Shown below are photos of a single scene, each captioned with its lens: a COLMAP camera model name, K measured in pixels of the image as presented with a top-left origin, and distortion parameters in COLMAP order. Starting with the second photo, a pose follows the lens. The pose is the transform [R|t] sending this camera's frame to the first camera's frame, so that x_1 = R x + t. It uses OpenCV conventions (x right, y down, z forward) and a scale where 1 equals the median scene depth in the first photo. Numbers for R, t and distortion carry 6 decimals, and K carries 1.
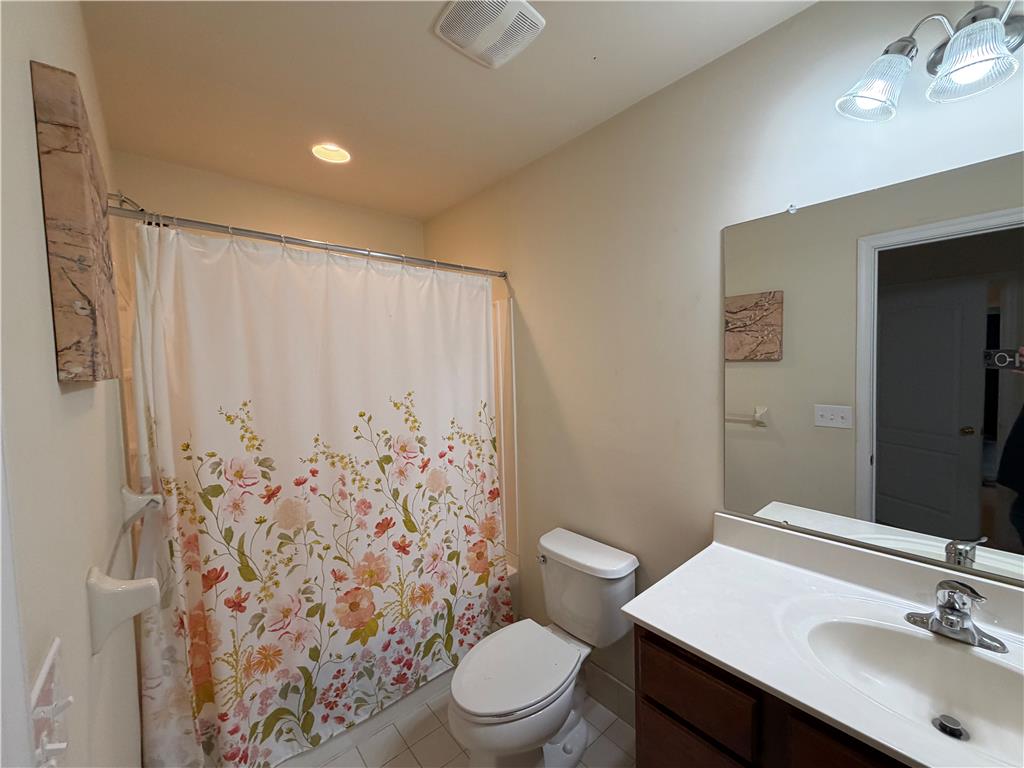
lens RADIAL K [[407.9, 0, 512.0], [0, 407.9, 384.0], [0, 0, 1]] dist [-0.001607, -0.000361]
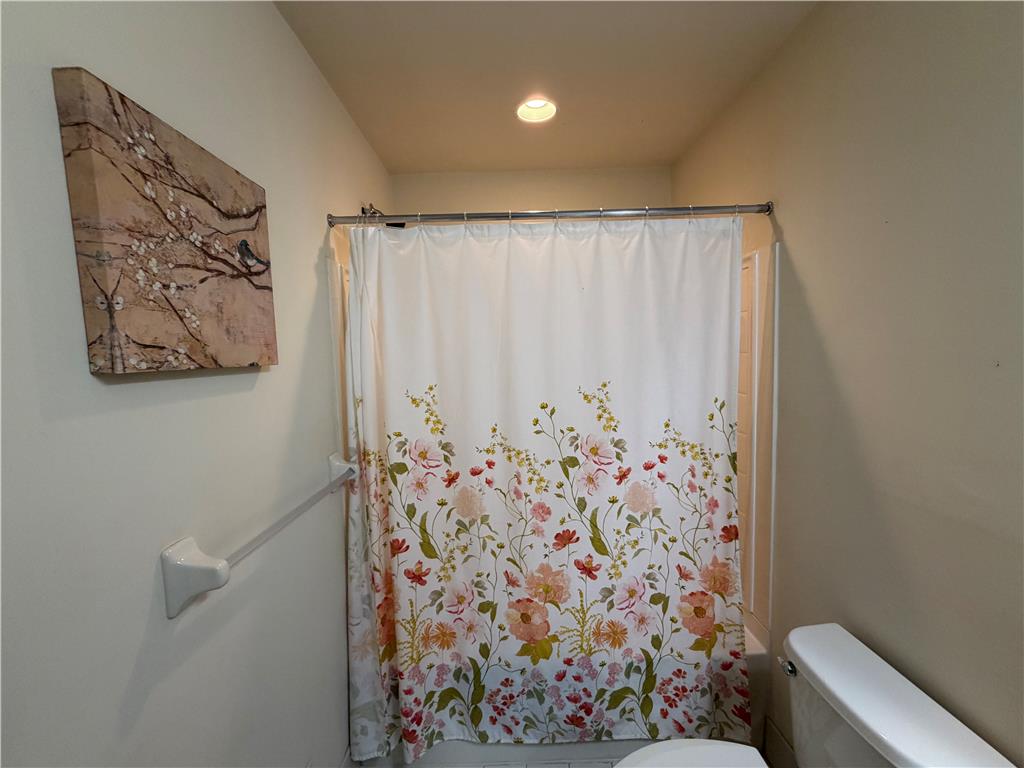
lens RADIAL K [[407.9, 0, 512.0], [0, 407.9, 384.0], [0, 0, 1]] dist [-0.001607, -0.000361]
pose [[0.759436, 0.053162, -0.648406, 0.143995], [-0.020501, 0.998116, 0.057823, -0.021565], [0.650259, -0.030620, 0.759095, 0.308366]]
